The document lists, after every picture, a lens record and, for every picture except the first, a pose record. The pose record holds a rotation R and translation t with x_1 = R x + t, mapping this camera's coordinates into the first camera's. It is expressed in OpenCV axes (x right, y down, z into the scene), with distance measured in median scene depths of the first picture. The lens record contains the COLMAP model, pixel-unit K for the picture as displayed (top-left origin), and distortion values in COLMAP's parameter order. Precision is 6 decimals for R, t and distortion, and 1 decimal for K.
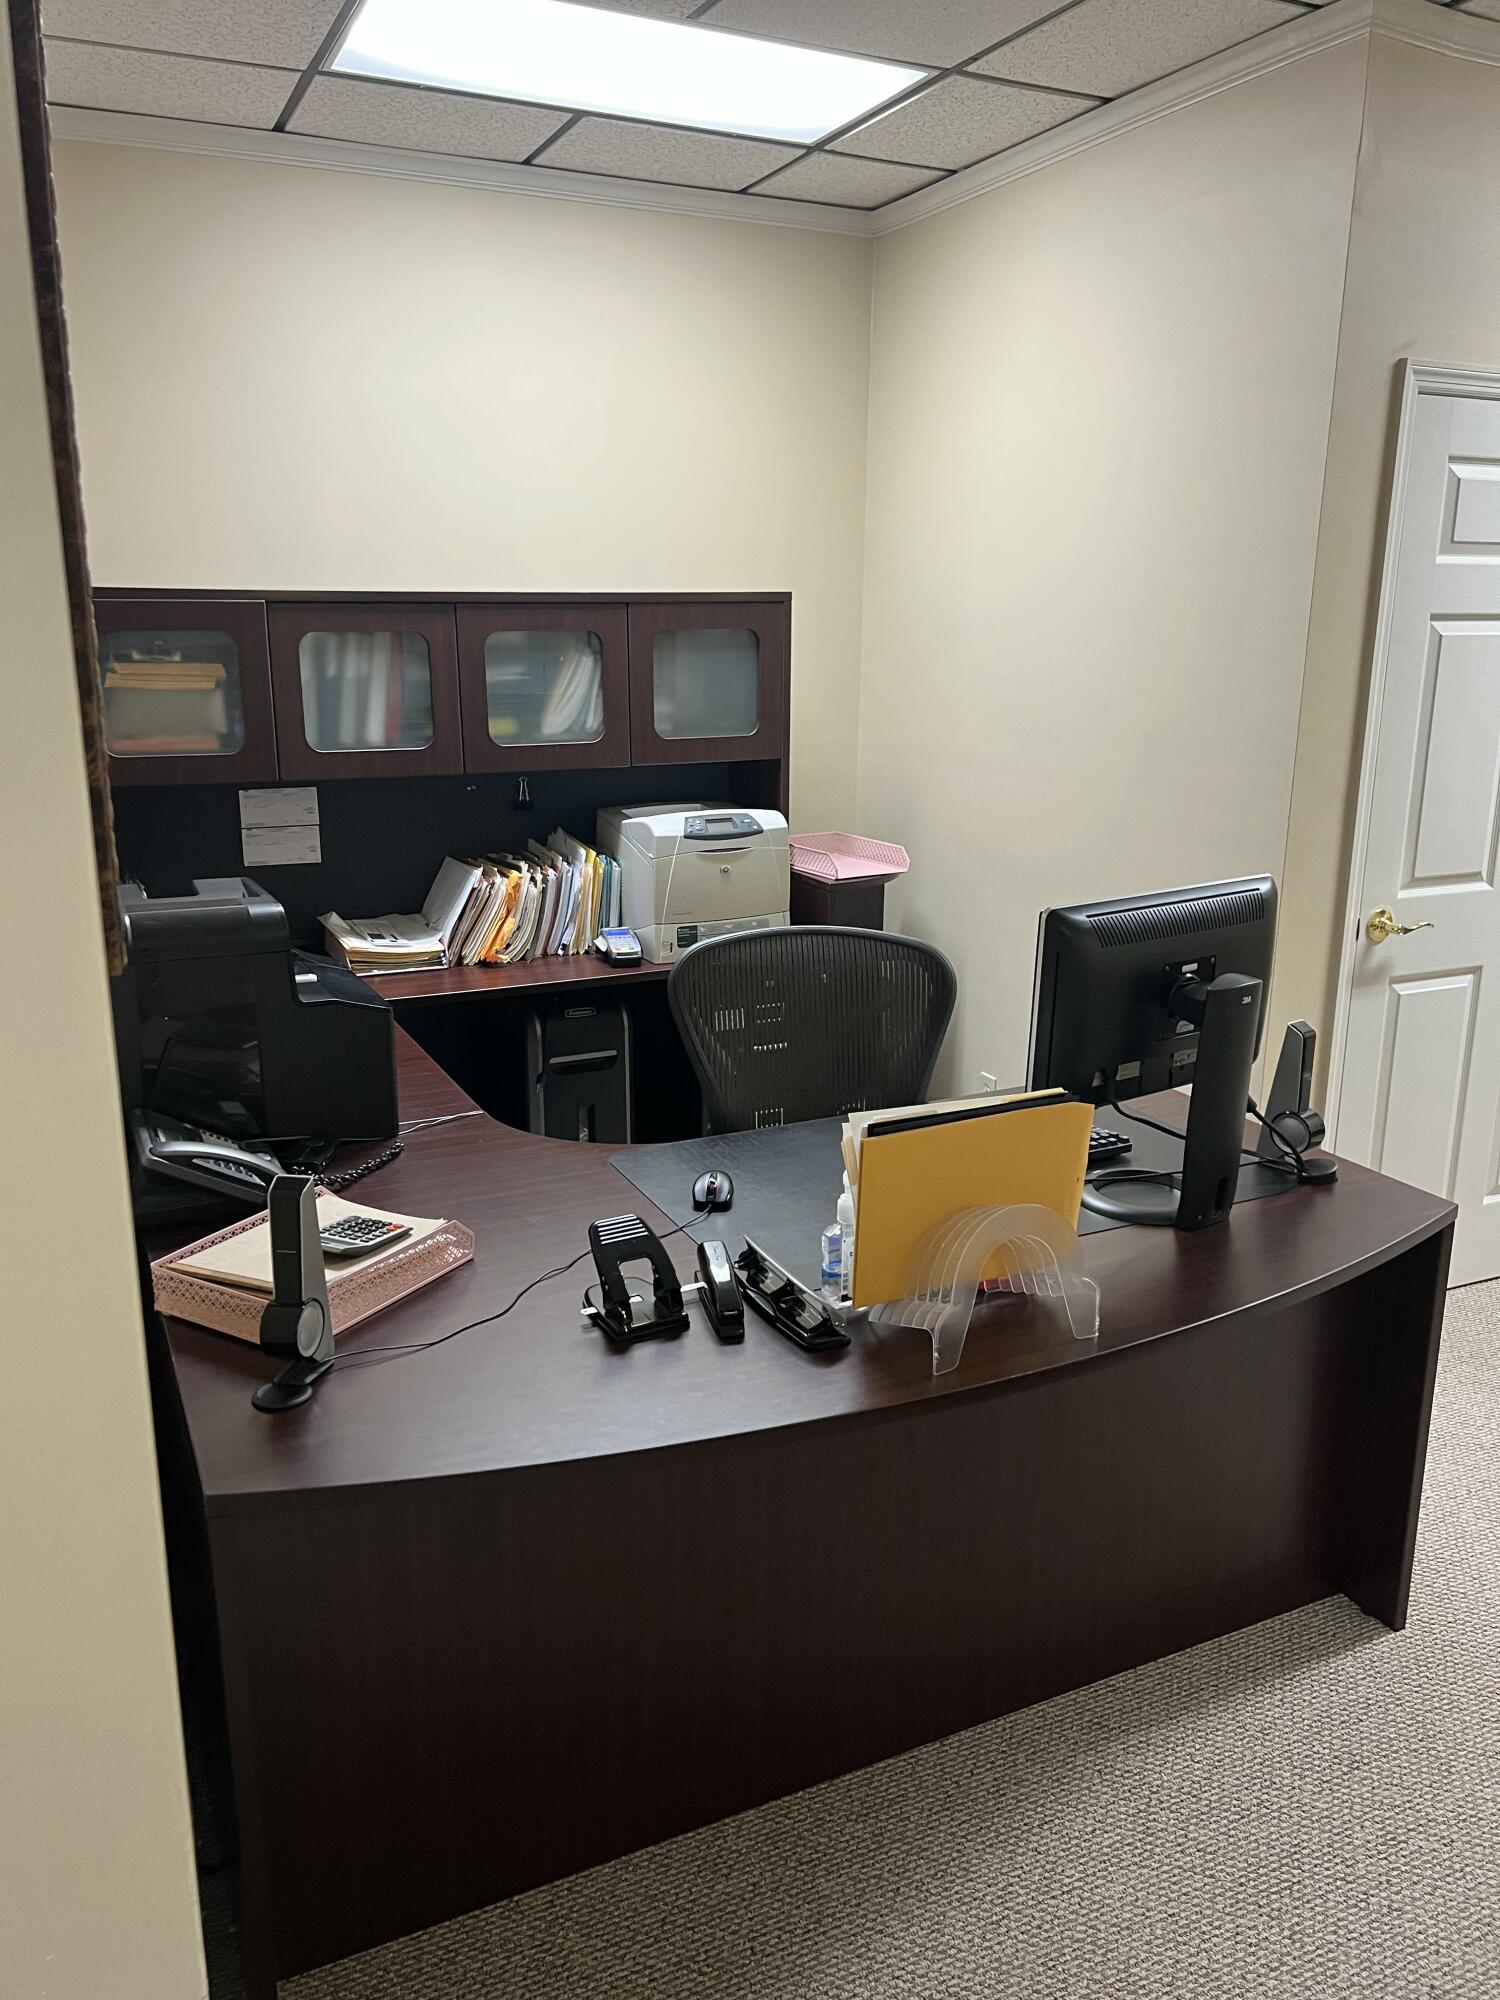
lens RADIAL K [[1506.9, 0, 754.1], [0, 1506.9, 998.1], [0, 0, 1]] dist [0.014928, -0.001479]
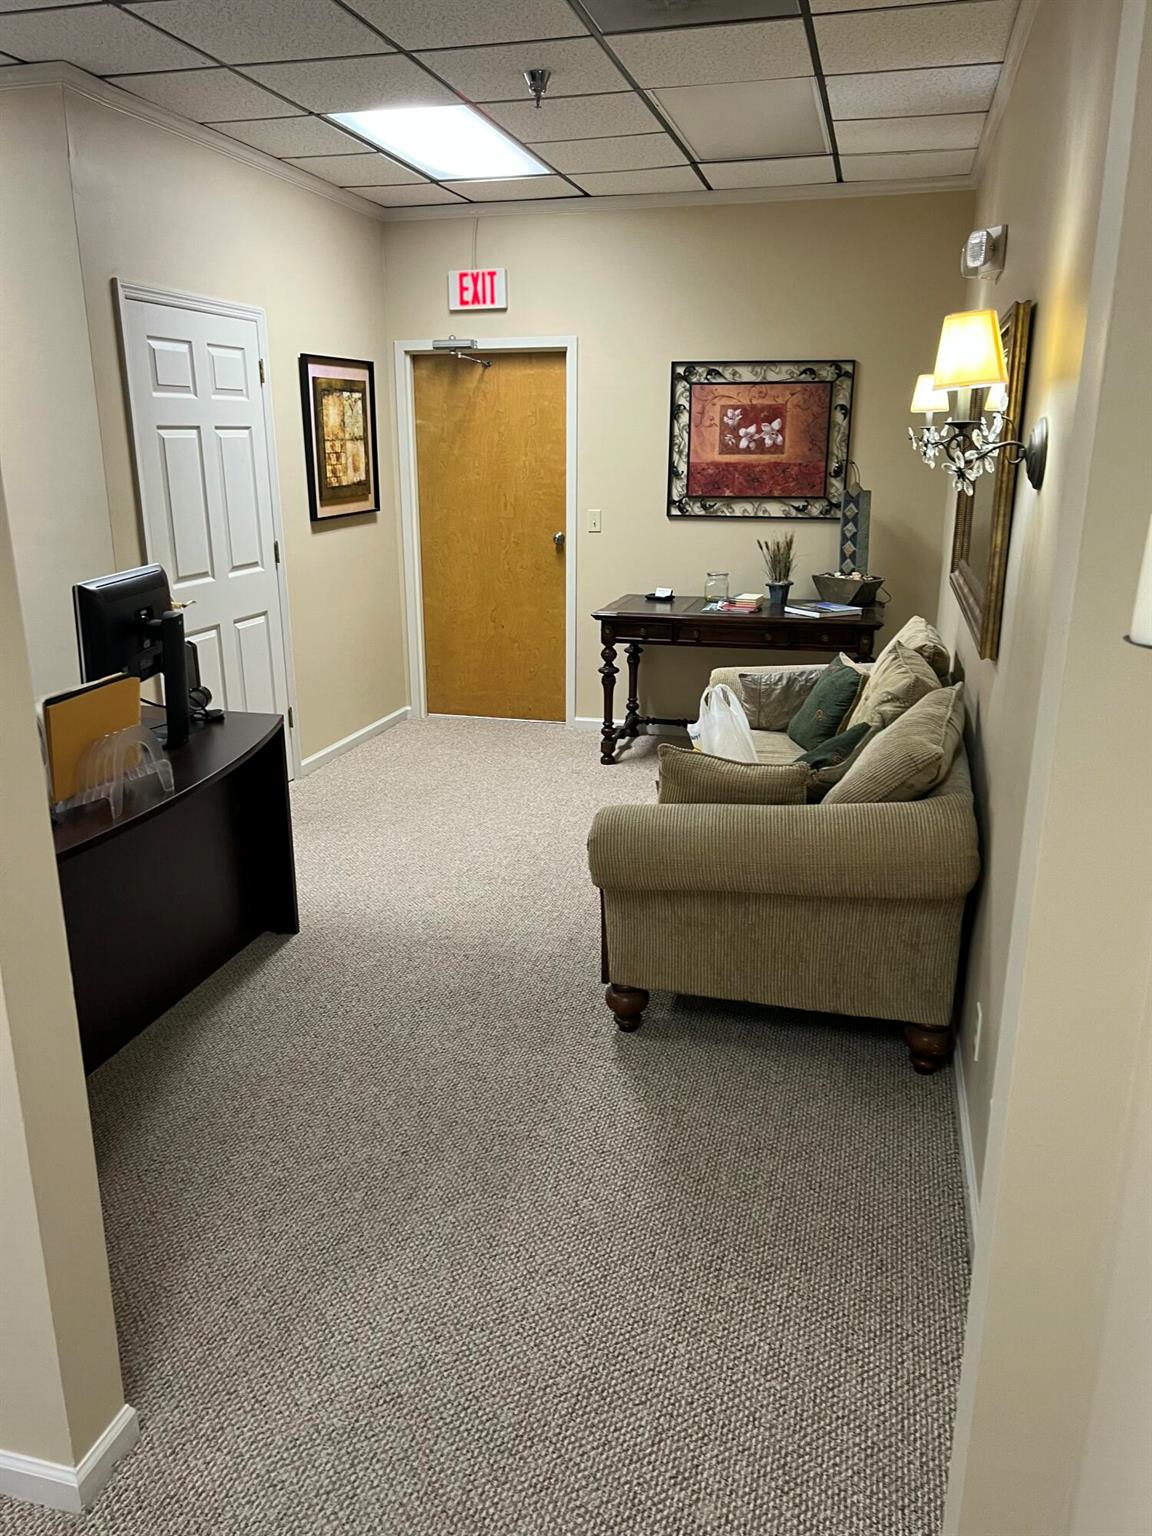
lens RADIAL K [[1157.3, 0, 571.8], [0, 1157.3, 771.3], [0, 0, 1]] dist [0.014928, -0.001479]
pose [[0.647522, -0.219368, 0.729789, -0.350297], [0.191930, 0.973745, 0.122405, 0.073319], [-0.737481, 0.060809, 0.672625, -0.271083]]
